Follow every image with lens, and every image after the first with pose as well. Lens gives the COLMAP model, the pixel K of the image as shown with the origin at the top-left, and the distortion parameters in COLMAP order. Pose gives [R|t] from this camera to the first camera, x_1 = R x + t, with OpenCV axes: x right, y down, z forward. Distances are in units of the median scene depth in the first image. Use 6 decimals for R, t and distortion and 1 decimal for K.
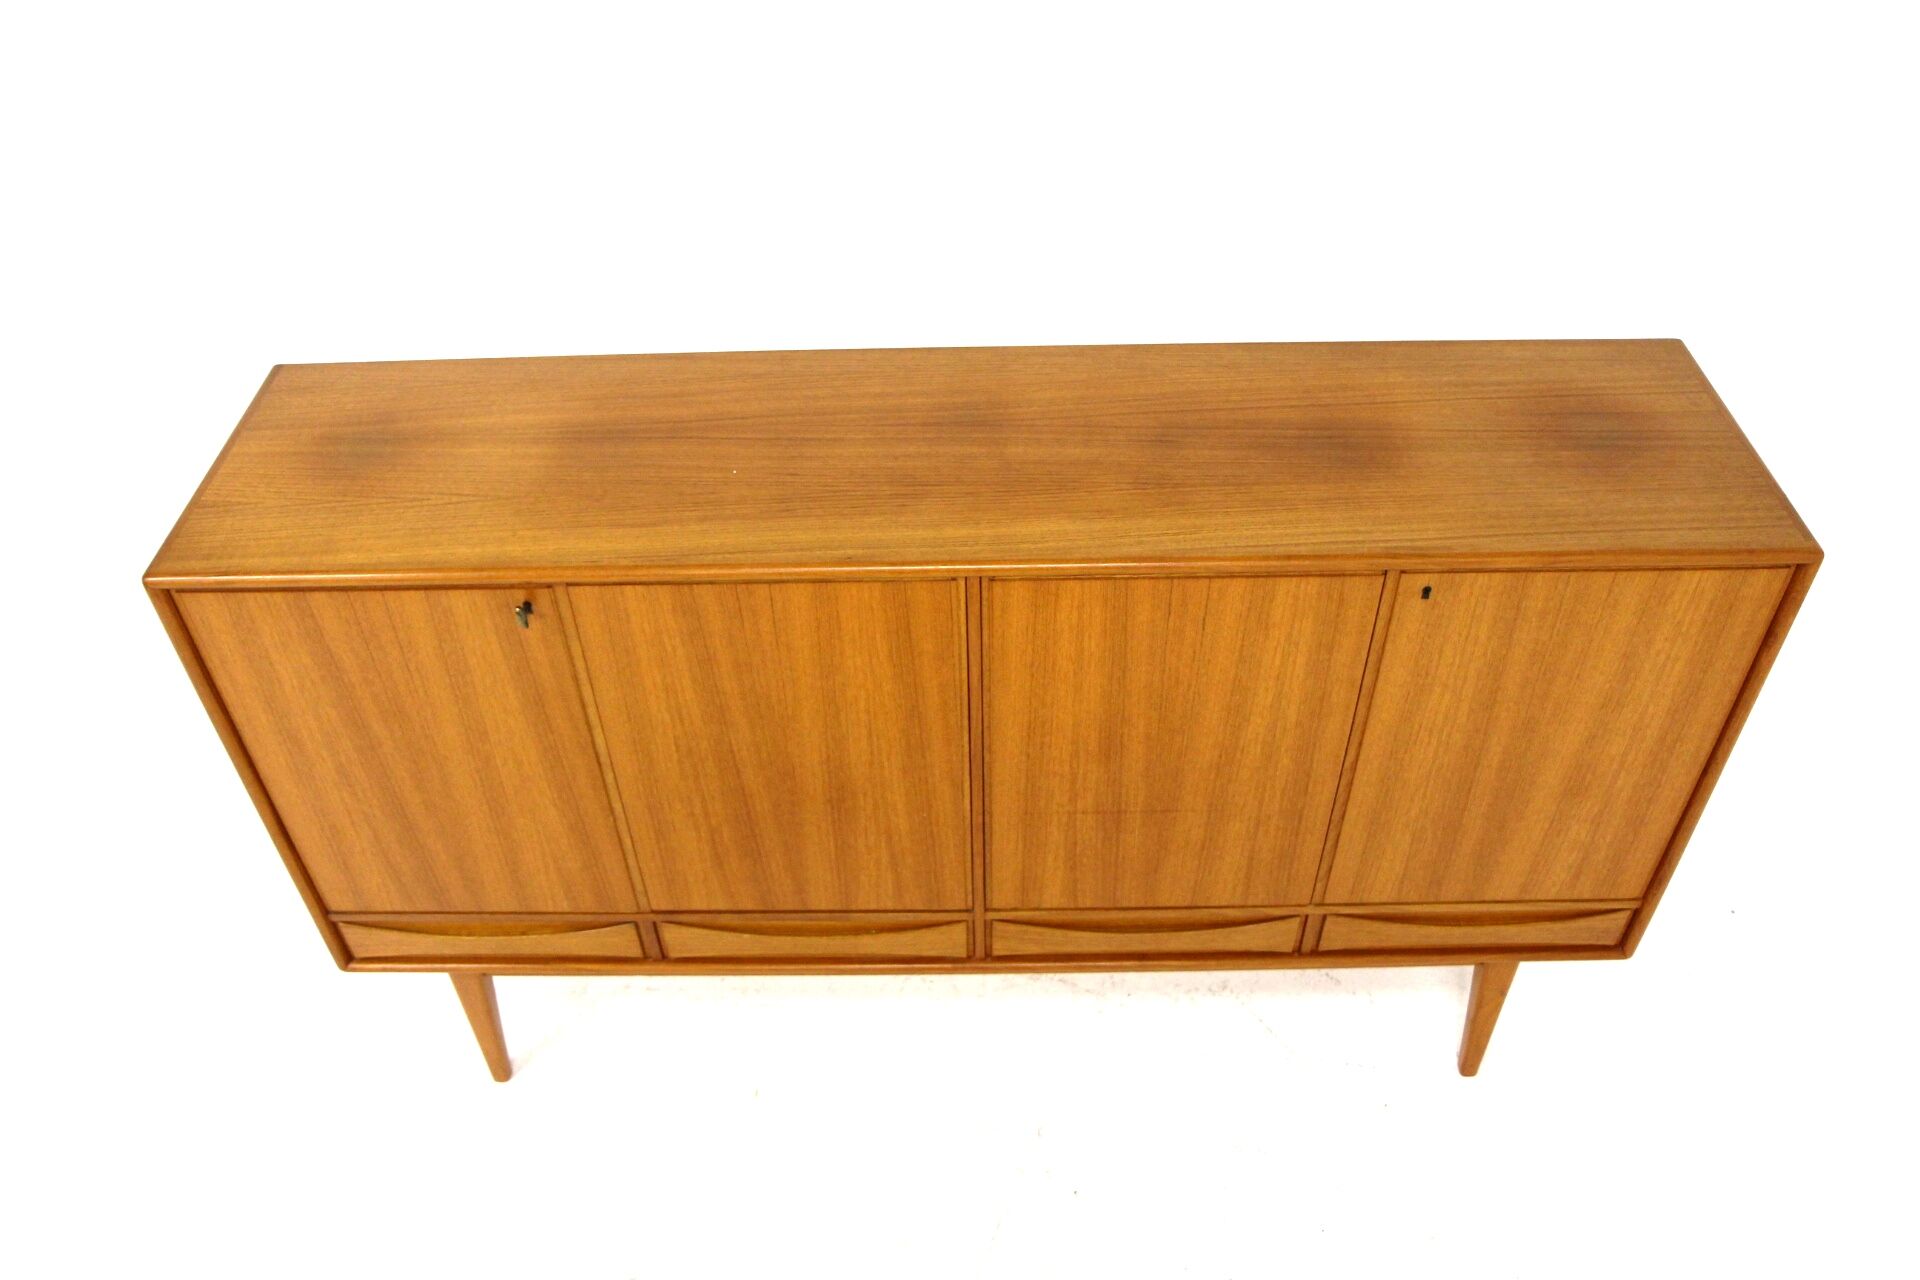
lens RADIAL K [[1509.4, 0, 959.2], [0, 1509.4, 639.3], [0, 0, 1]] dist [-0.083107, 0.028236]
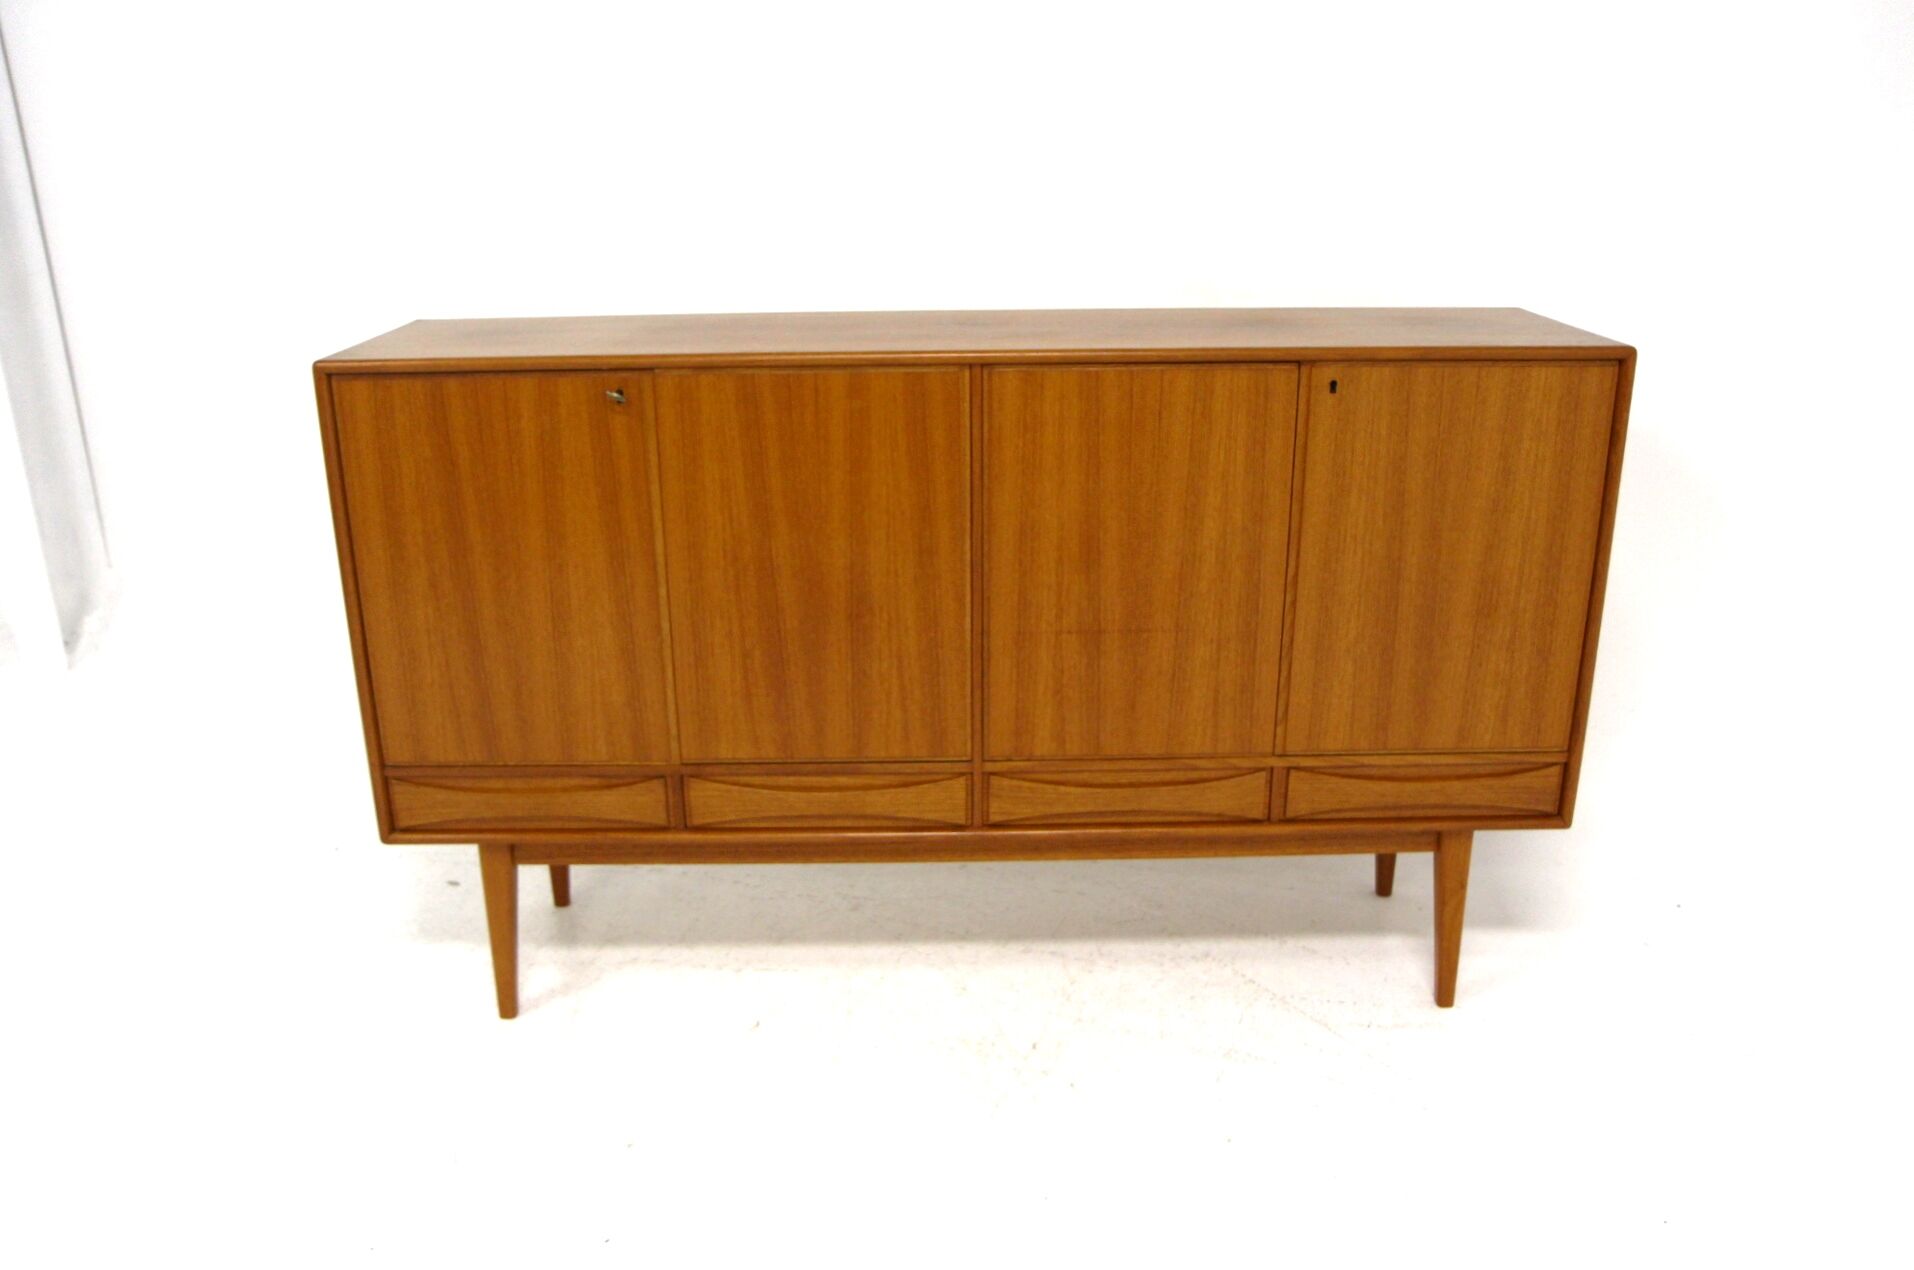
lens RADIAL K [[1504.7, 0, 959.1], [0, 1504.7, 624.7], [0, 0, 1]] dist [-0.083107, 0.028236]
pose [[0.999759, 0.007012, 0.020825, -0.026399], [0.001960, 0.915486, -0.402345, 0.584369], [-0.021886, 0.402289, 0.915251, -0.062539]]
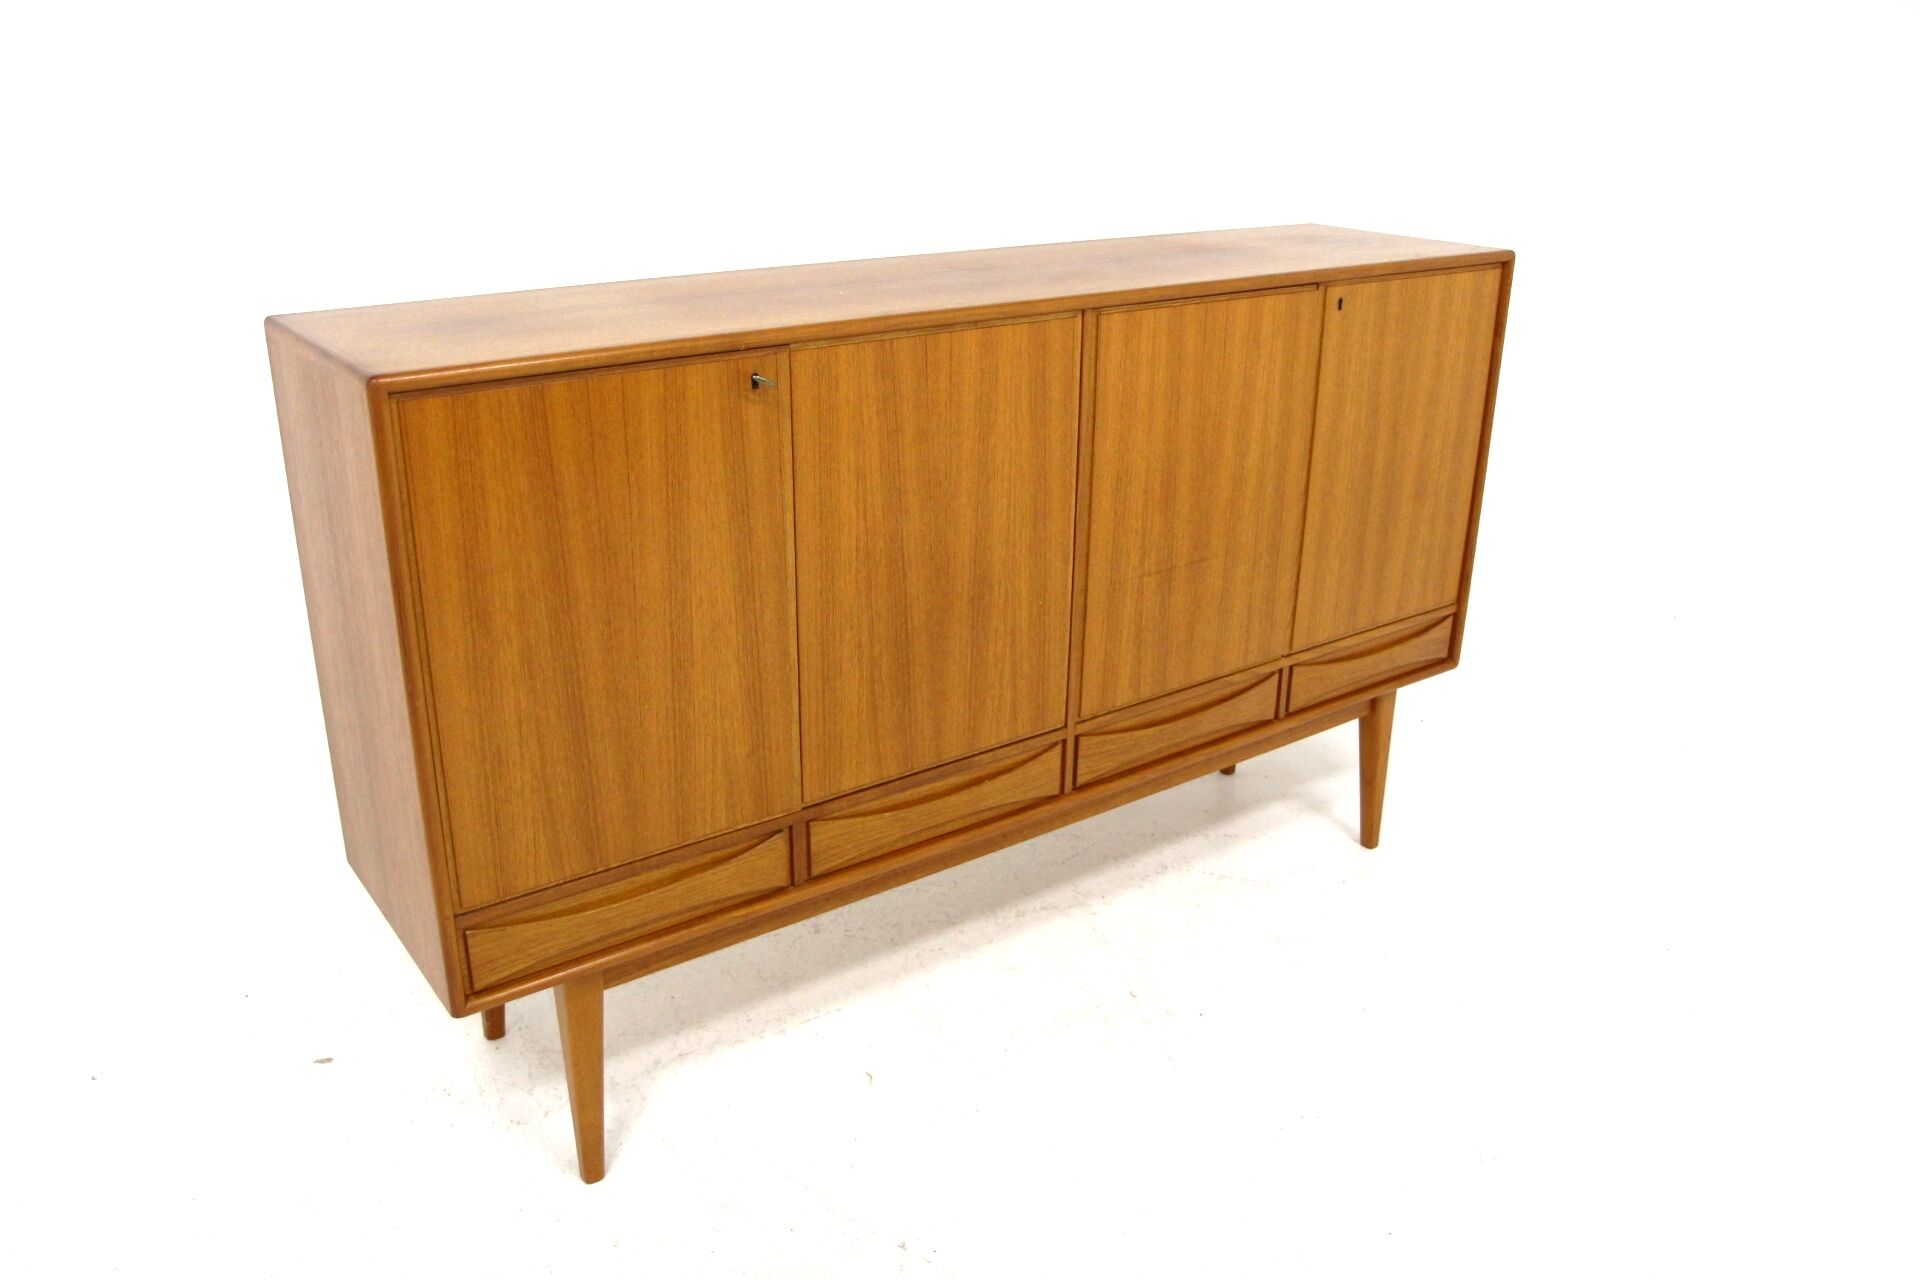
lens RADIAL K [[1509.4, 0, 959.9], [0, 1509.4, 641.1], [0, 0, 1]] dist [-0.083107, 0.028236]
pose [[0.804964, -0.191766, 0.561479, -0.697263], [0.381003, 0.892503, -0.241401, 0.387924], [-0.454829, 0.408244, 0.791496, 0.180529]]
